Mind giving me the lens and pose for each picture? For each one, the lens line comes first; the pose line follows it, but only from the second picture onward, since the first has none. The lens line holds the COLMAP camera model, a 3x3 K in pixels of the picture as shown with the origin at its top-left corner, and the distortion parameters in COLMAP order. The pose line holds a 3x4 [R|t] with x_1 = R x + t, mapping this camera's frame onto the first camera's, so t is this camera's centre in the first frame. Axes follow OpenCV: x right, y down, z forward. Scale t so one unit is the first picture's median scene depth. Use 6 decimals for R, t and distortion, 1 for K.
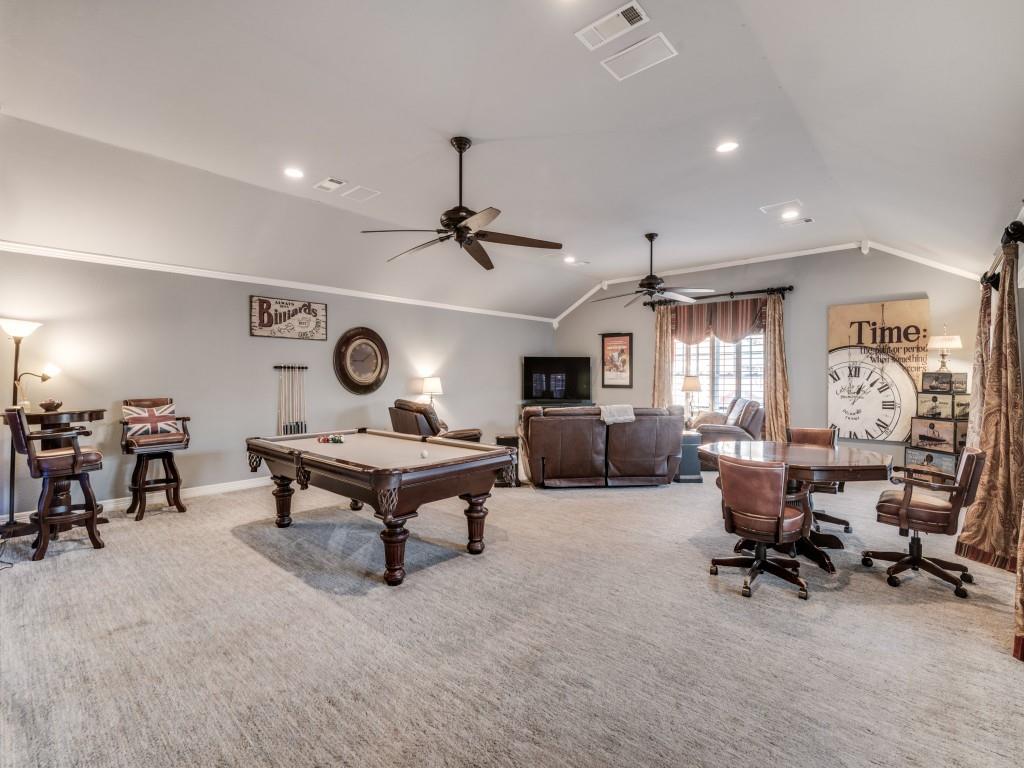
lens RADIAL K [[473.1, 0, 513.3], [0, 473.1, 381.1], [0, 0, 1]] dist [-0.016051, -0.000040]
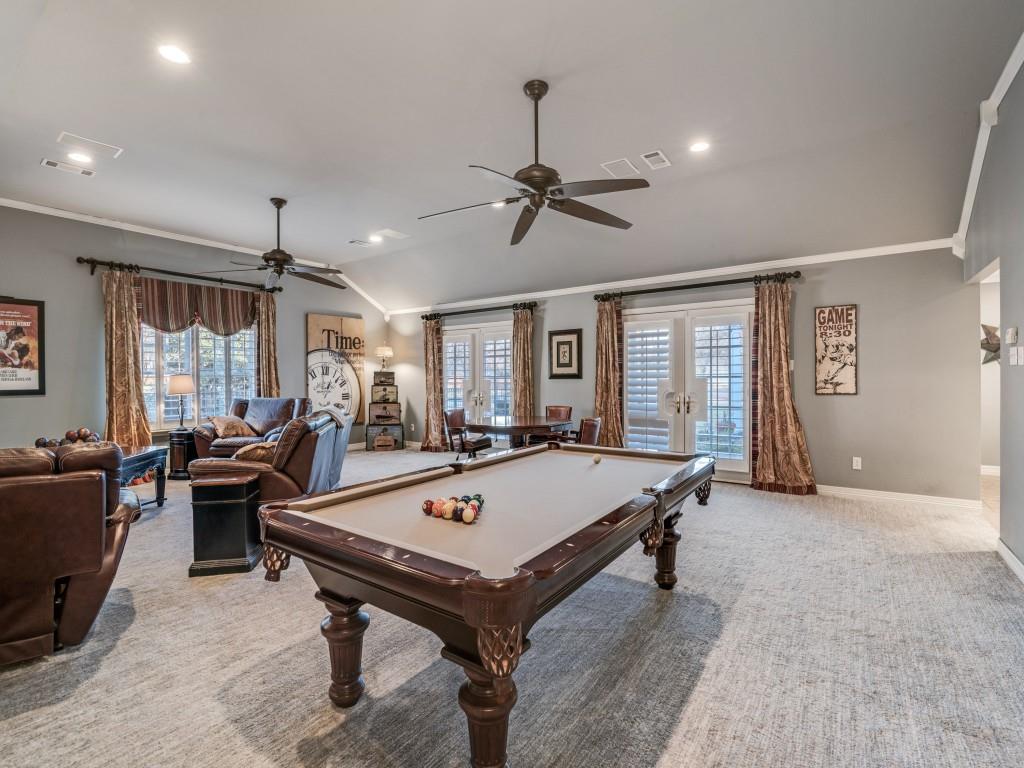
lens RADIAL K [[473.1, 0, 512.4], [0, 473.1, 382.5], [0, 0, 1]] dist [-0.016051, -0.000040]
pose [[-0.107629, -0.013031, 0.994106, -0.549669], [0.015287, 0.999774, 0.014760, 0.000042], [-0.994074, 0.016785, -0.107406, 0.667981]]
